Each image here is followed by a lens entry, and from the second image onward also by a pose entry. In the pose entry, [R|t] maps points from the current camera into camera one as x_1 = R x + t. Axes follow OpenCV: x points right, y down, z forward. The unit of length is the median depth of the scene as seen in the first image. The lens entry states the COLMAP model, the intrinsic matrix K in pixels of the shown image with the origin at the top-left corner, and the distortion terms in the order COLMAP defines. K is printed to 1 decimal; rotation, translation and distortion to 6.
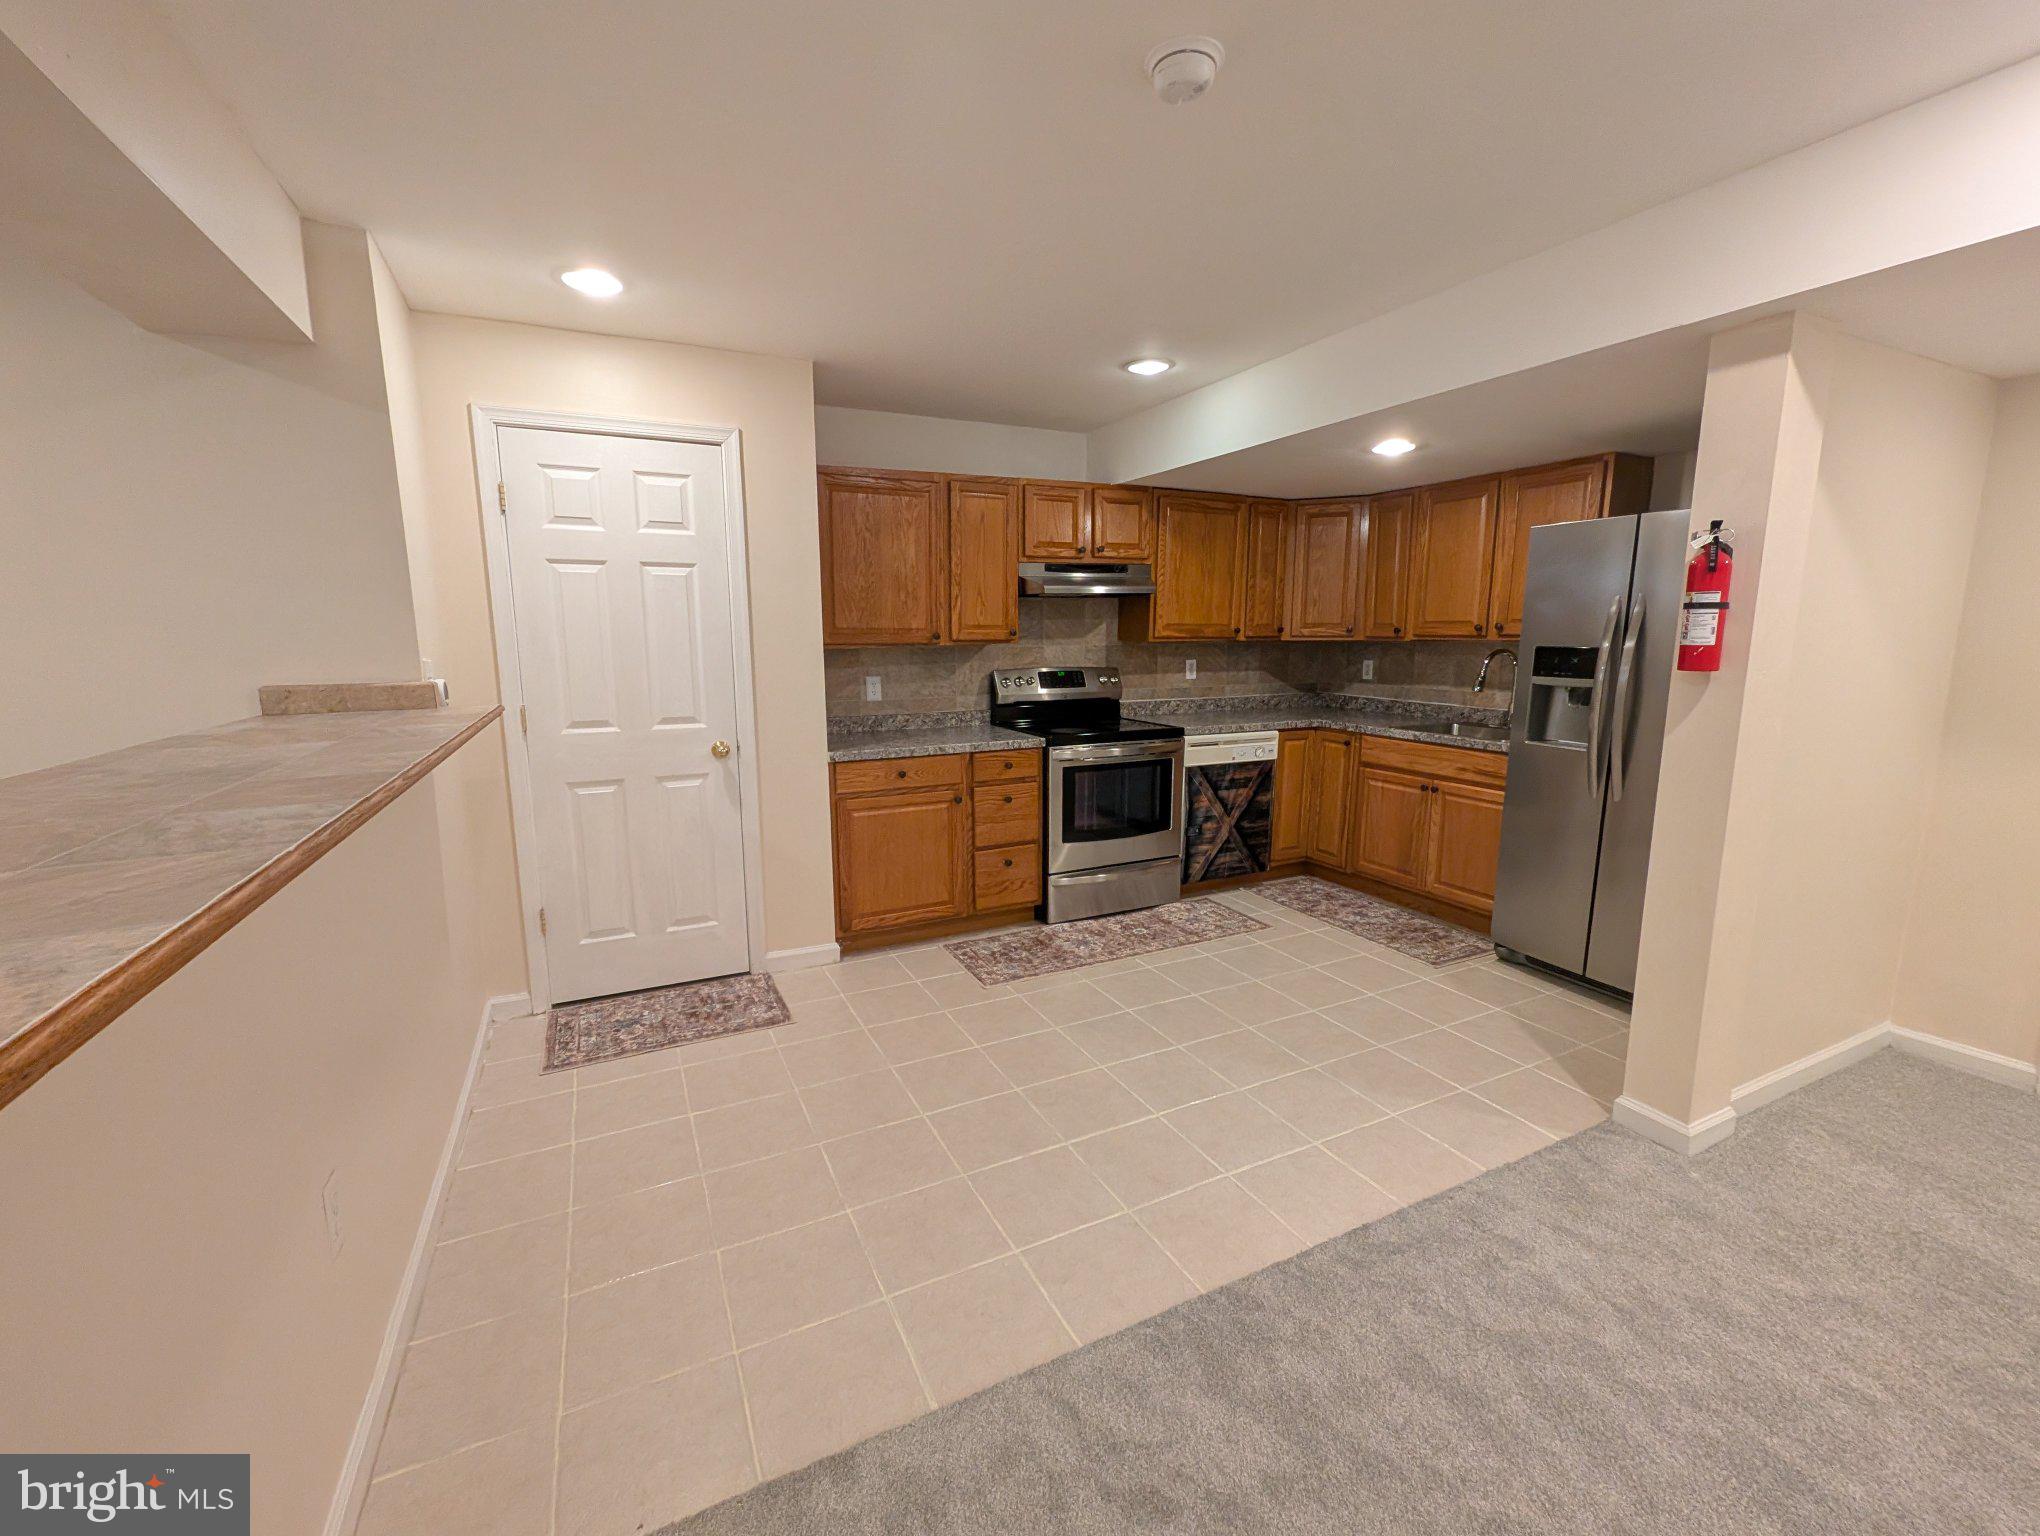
lens RADIAL K [[843.4, 0, 1016.4], [0, 843.4, 771.2], [0, 0, 1]] dist [0.003025, -0.002590]
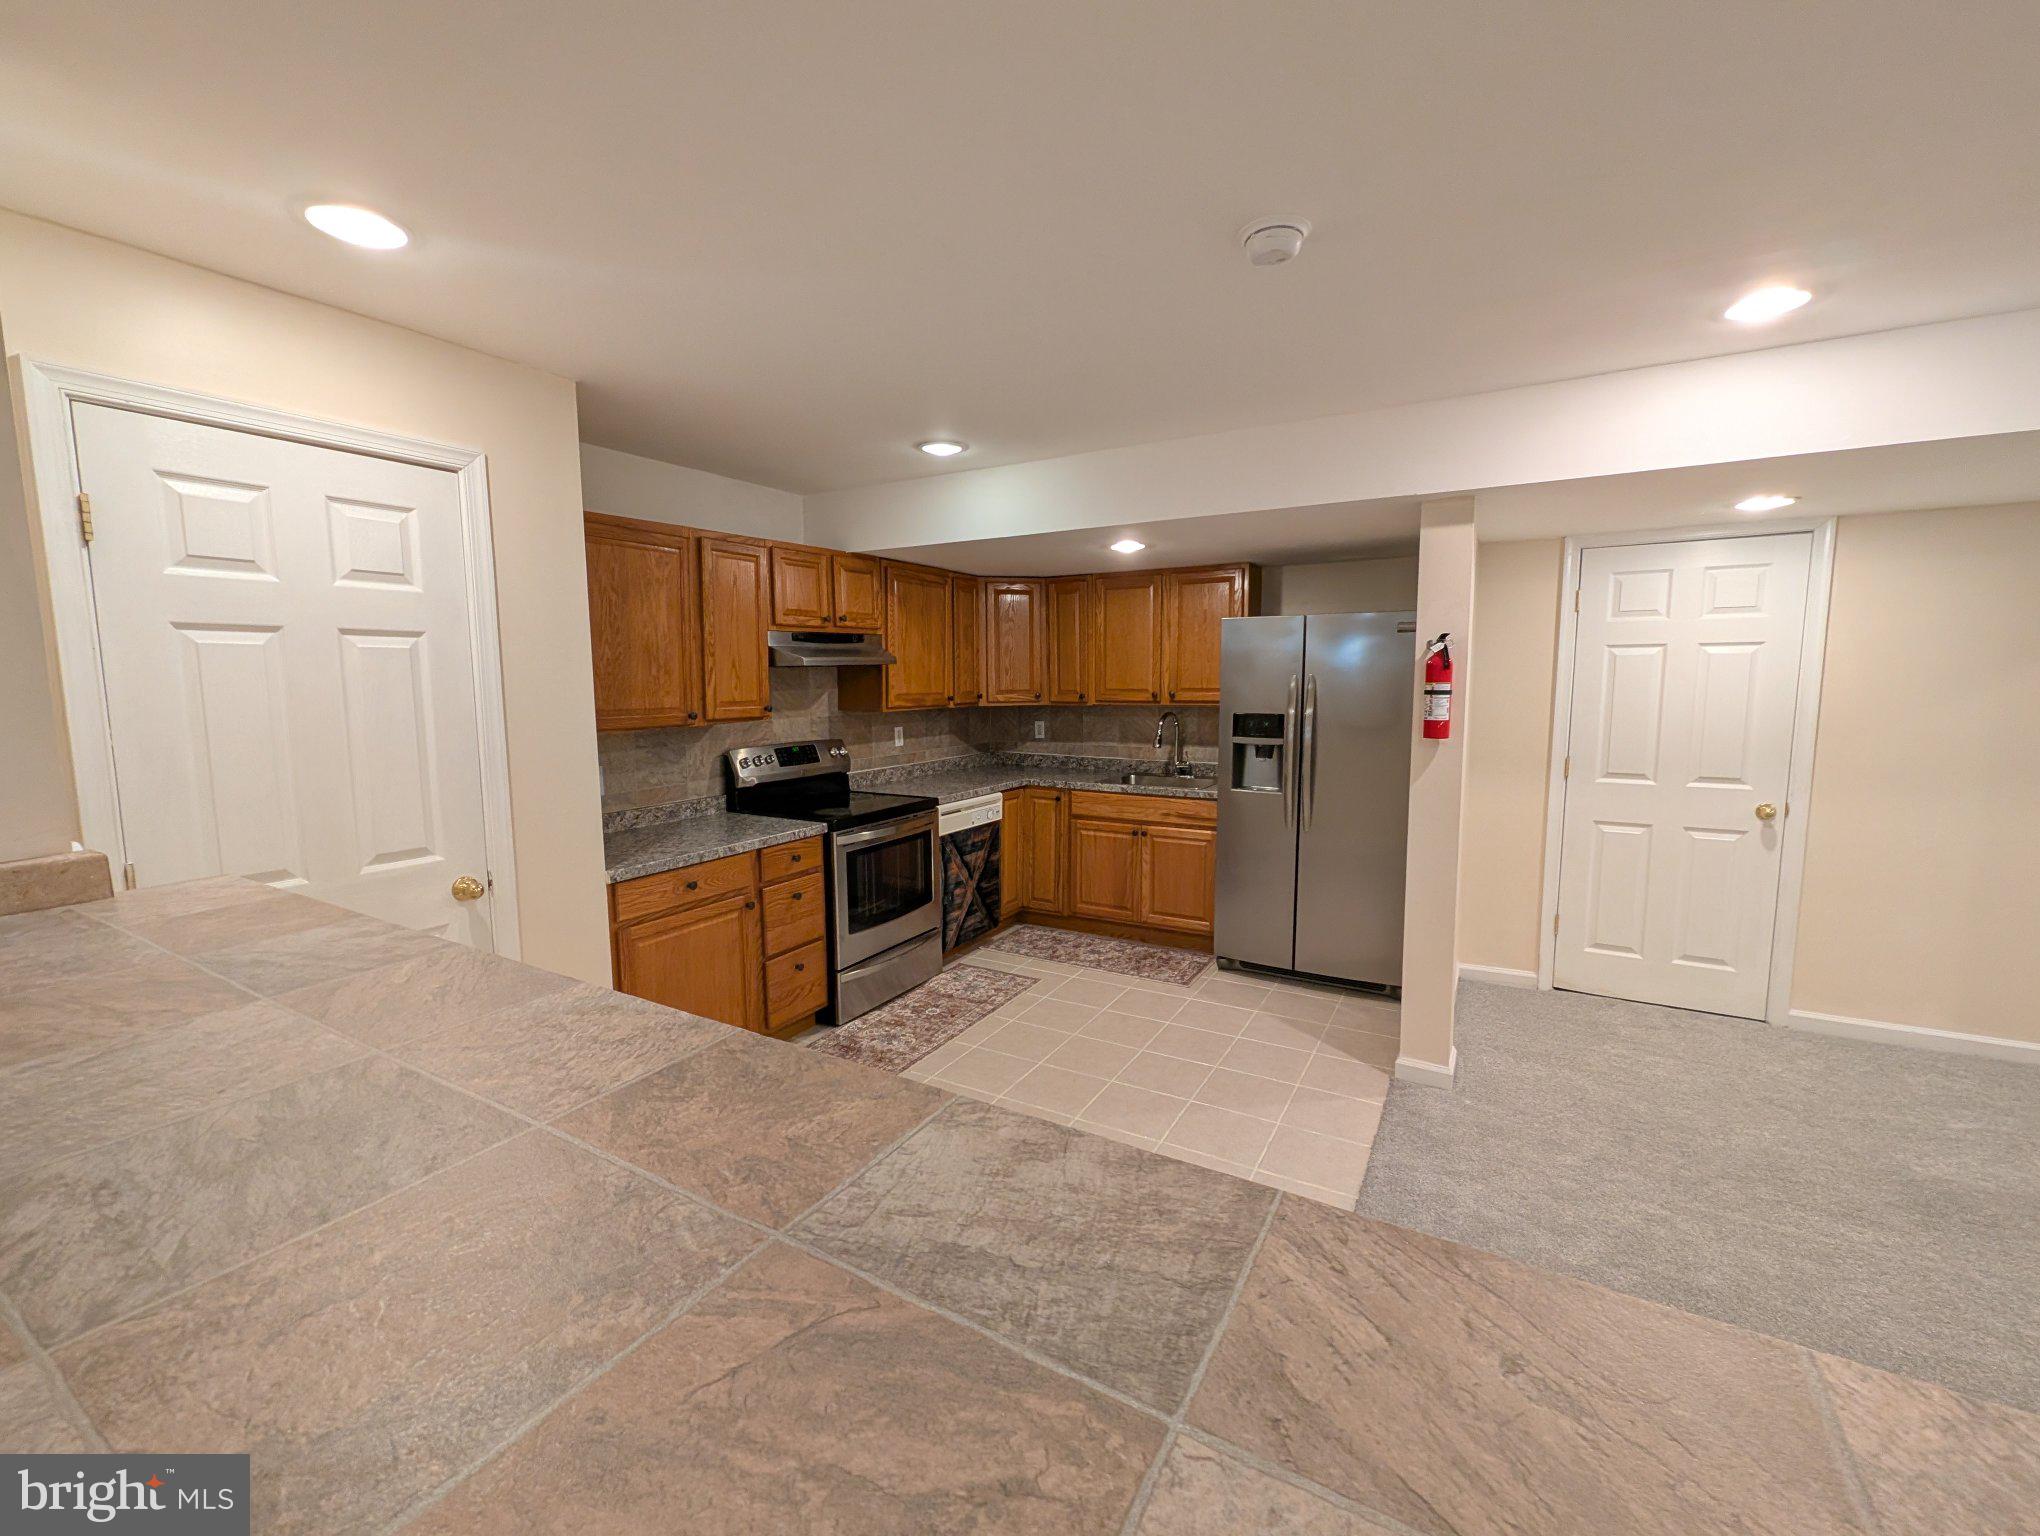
lens RADIAL K [[843.4, 0, 1016.6], [0, 843.4, 769.7], [0, 0, 1]] dist [0.003025, -0.002590]
pose [[0.832608, -0.064621, 0.550080, -0.325859], [0.095814, 0.995002, -0.028136, -0.056827], [-0.545512, 0.076132, 0.834638, 0.130629]]
